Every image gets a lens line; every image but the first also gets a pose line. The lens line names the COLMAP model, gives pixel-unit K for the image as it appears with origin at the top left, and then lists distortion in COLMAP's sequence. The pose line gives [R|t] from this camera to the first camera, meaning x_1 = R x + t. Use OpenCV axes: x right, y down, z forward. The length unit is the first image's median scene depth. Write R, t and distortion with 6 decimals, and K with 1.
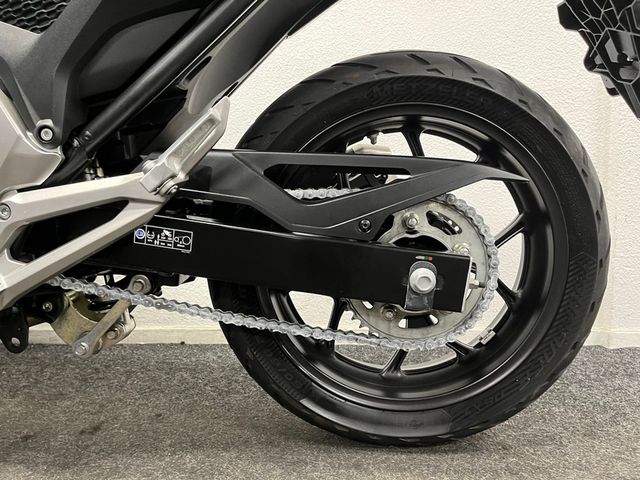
lens RADIAL K [[490.6, 0, 322.2], [0, 490.6, 237.2], [0, 0, 1]] dist [0.080015, -0.129293]
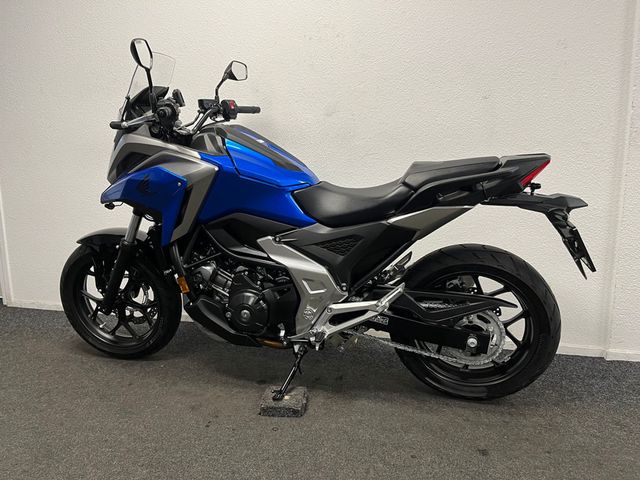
lens RADIAL K [[476.1, 0, 320.0], [0, 476.1, 240.0], [0, 0, 1]] dist [0.077565, -0.110967]
pose [[0.969855, 0.032527, -0.241502, 0.006475], [-0.007870, 0.994715, 0.102370, -0.670514], [0.243556, -0.097383, 0.964986, -1.559993]]
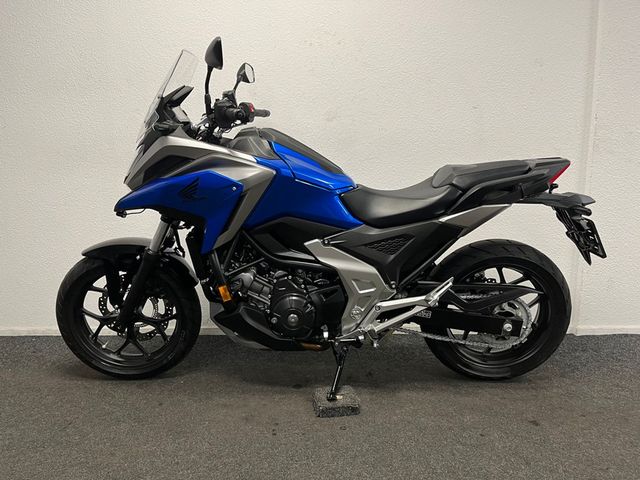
lens RADIAL K [[475.3, 0, 324.2], [0, 475.3, 243.5], [0, 0, 1]] dist [0.076201, -0.108317]
pose [[0.999961, -0.008360, -0.002727, -0.824473], [0.008587, 0.995128, 0.098222, -0.655460], [0.001892, -0.098241, 0.995161, -1.716427]]
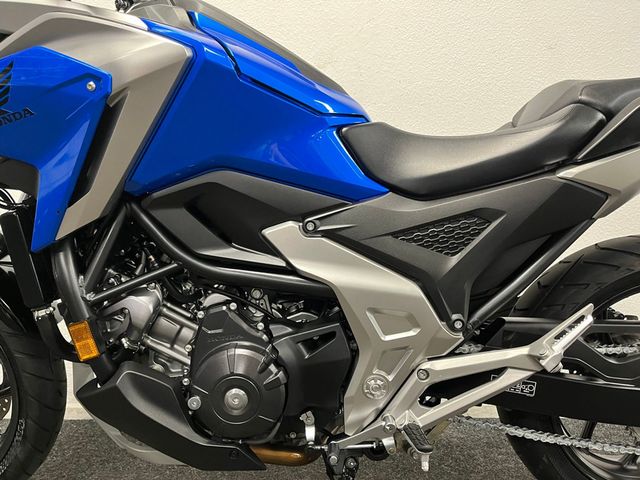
lens RADIAL K [[490.6, 0, 322.2], [0, 490.6, 237.2], [0, 0, 1]] dist [0.080015, -0.129293]
pose [[0.999972, -0.007501, 0.000070, -0.791720], [0.007500, 0.999521, -0.030024, -0.352346], [0.000155, 0.030024, 0.999549, -0.399344]]
